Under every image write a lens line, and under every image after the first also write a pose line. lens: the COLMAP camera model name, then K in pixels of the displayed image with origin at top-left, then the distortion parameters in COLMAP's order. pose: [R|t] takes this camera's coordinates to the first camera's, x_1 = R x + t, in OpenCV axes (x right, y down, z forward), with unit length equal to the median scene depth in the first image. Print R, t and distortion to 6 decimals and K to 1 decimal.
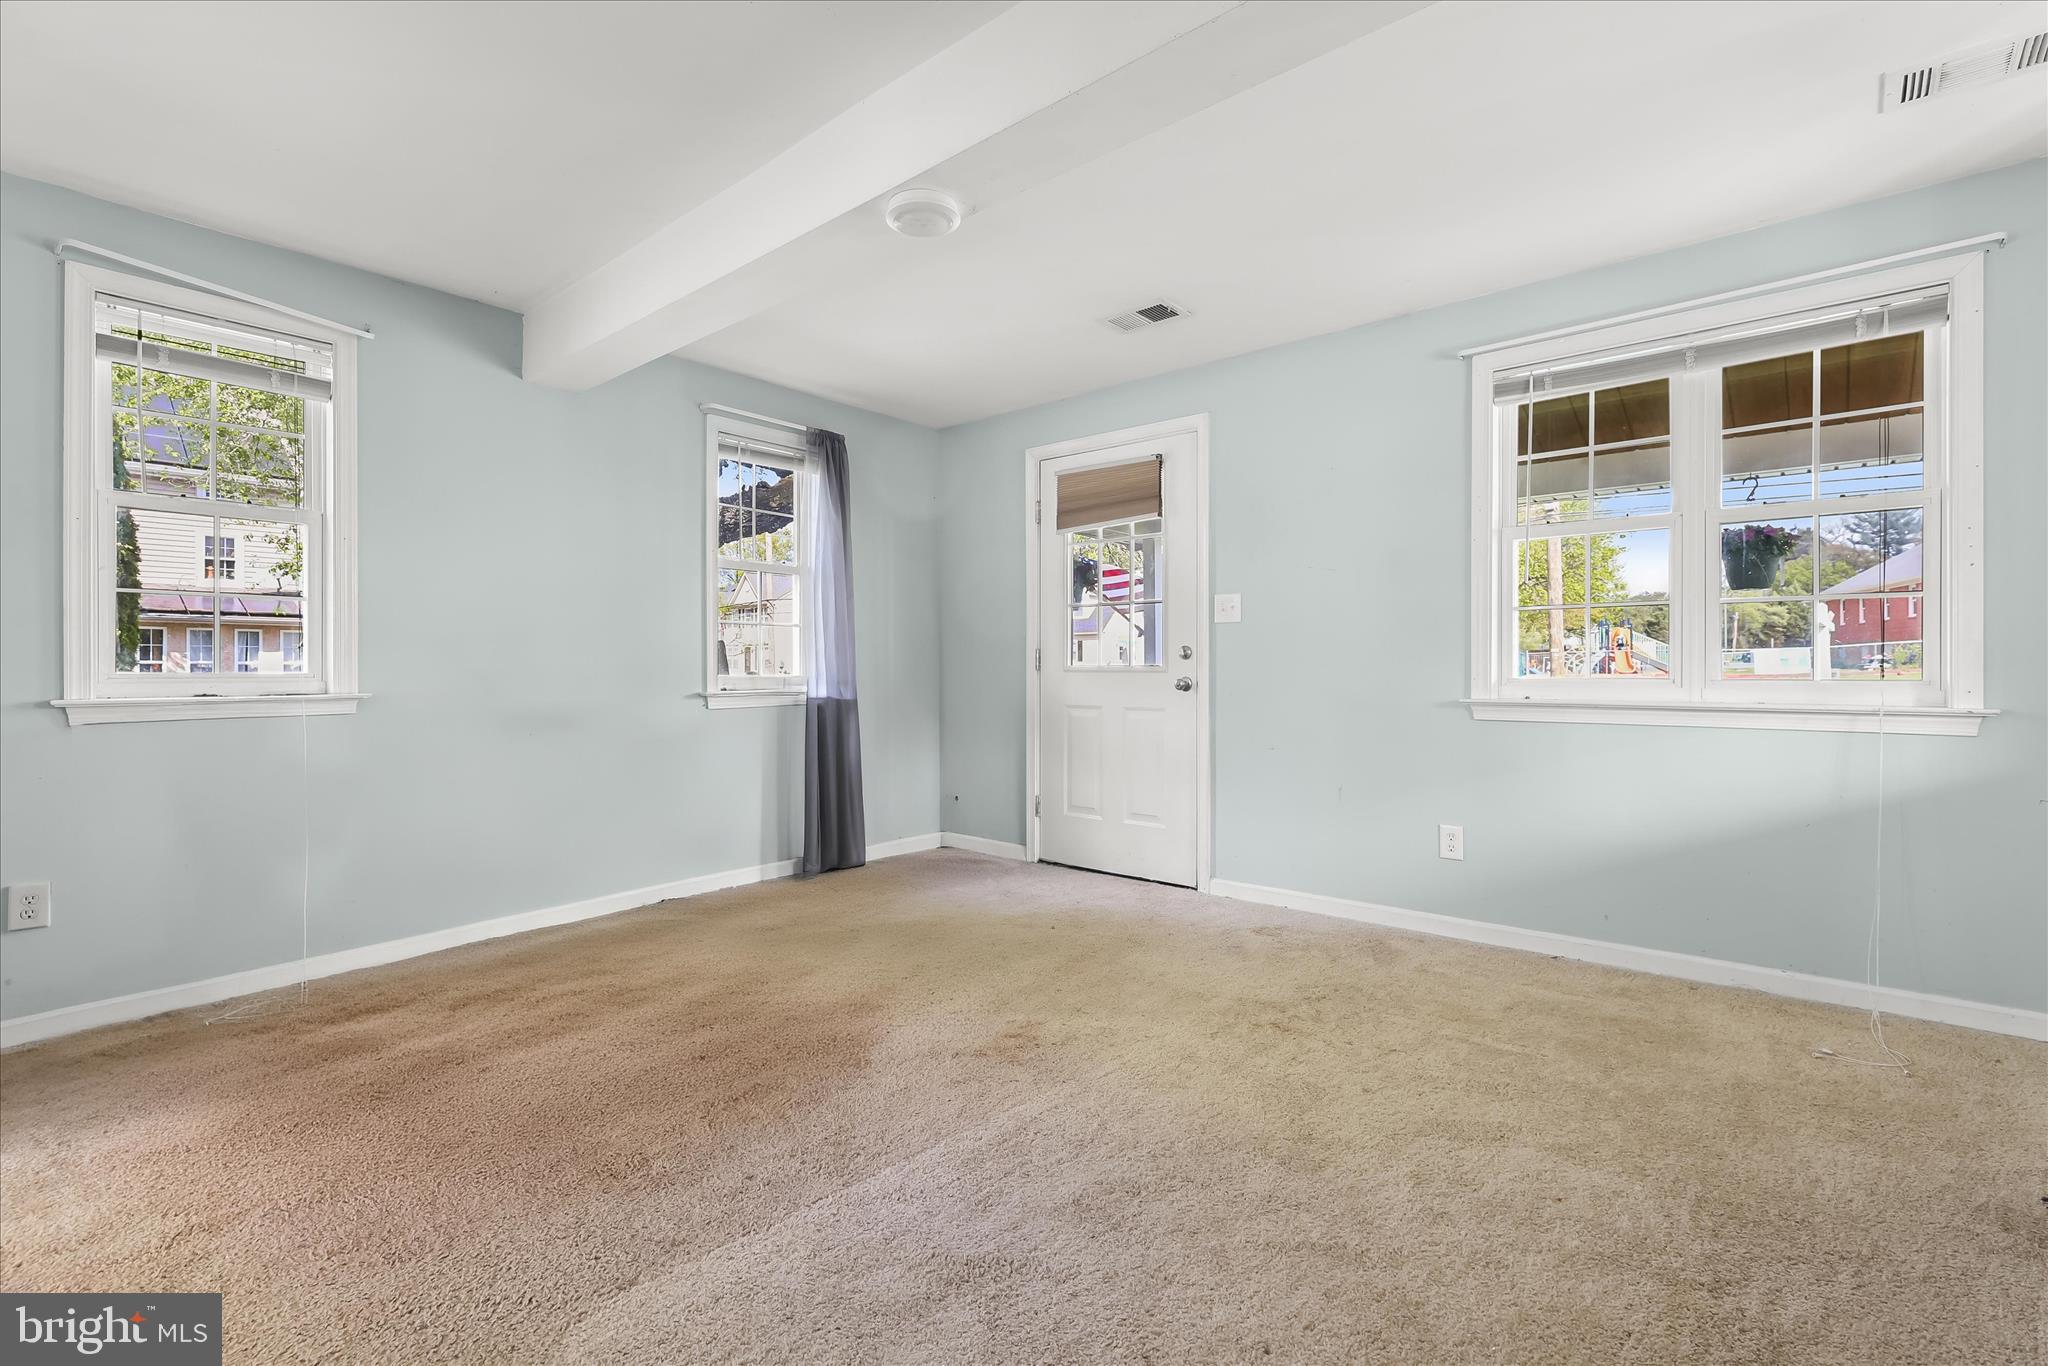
lens RADIAL K [[932.2, 0, 1030.6], [0, 932.2, 674.5], [0, 0, 1]] dist [0.000120, 0.000458]
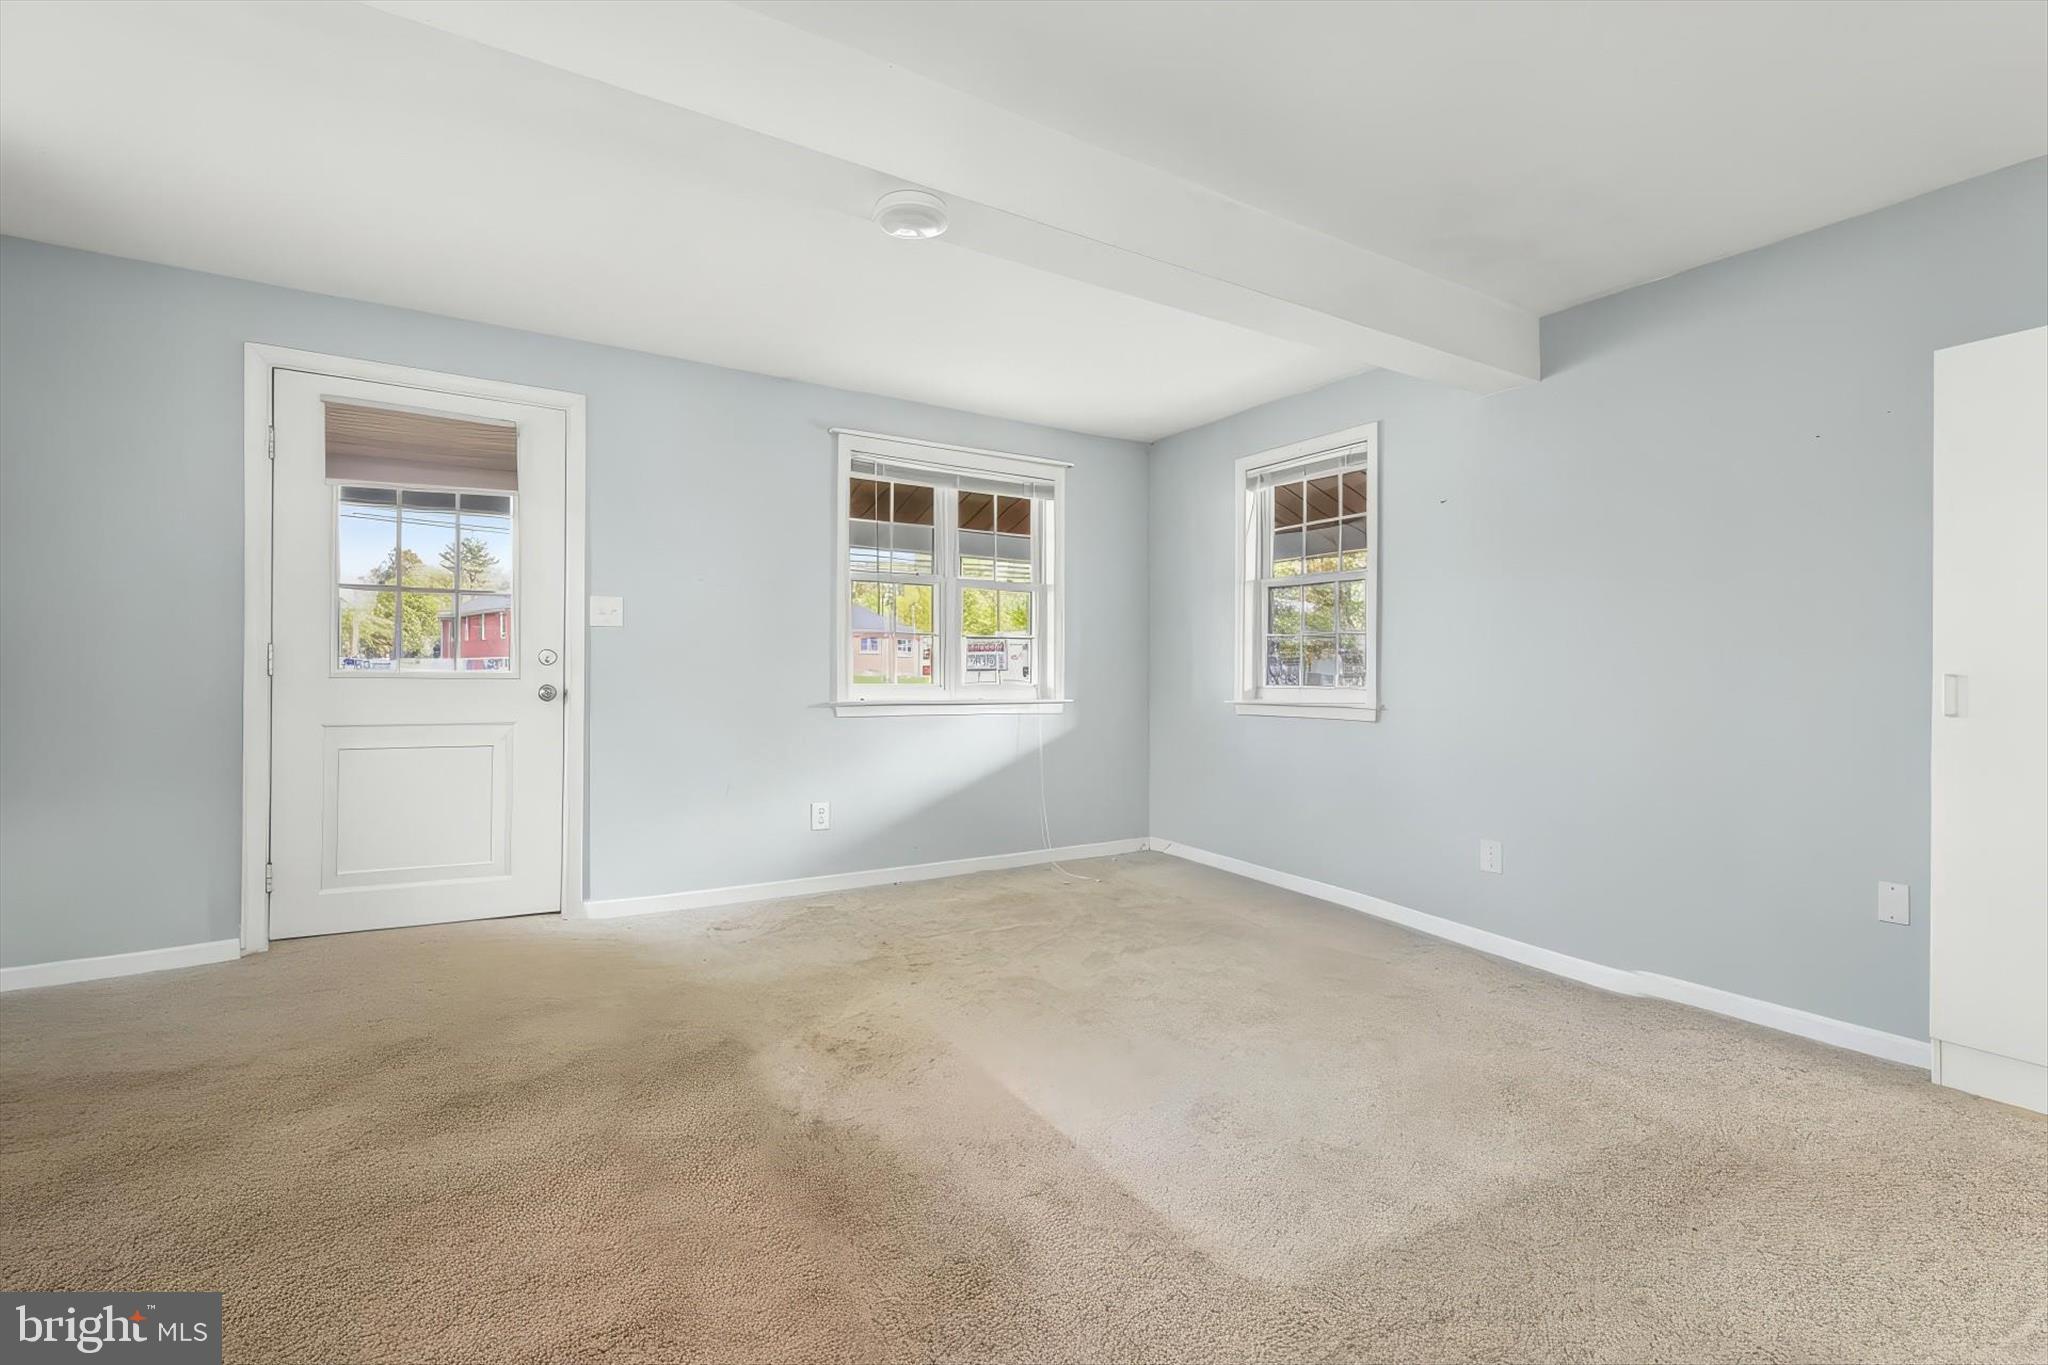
lens RADIAL K [[922.7, 0, 1024.0], [0, 922.7, 682.5], [0, 0, 1]] dist [-0.000065, 0.000030]
pose [[0.286767, -0.001609, 0.957999, -0.664602], [0.001760, 0.999998, 0.001153, -0.000228], [-0.957999, 0.001356, 0.286769, 0.393464]]
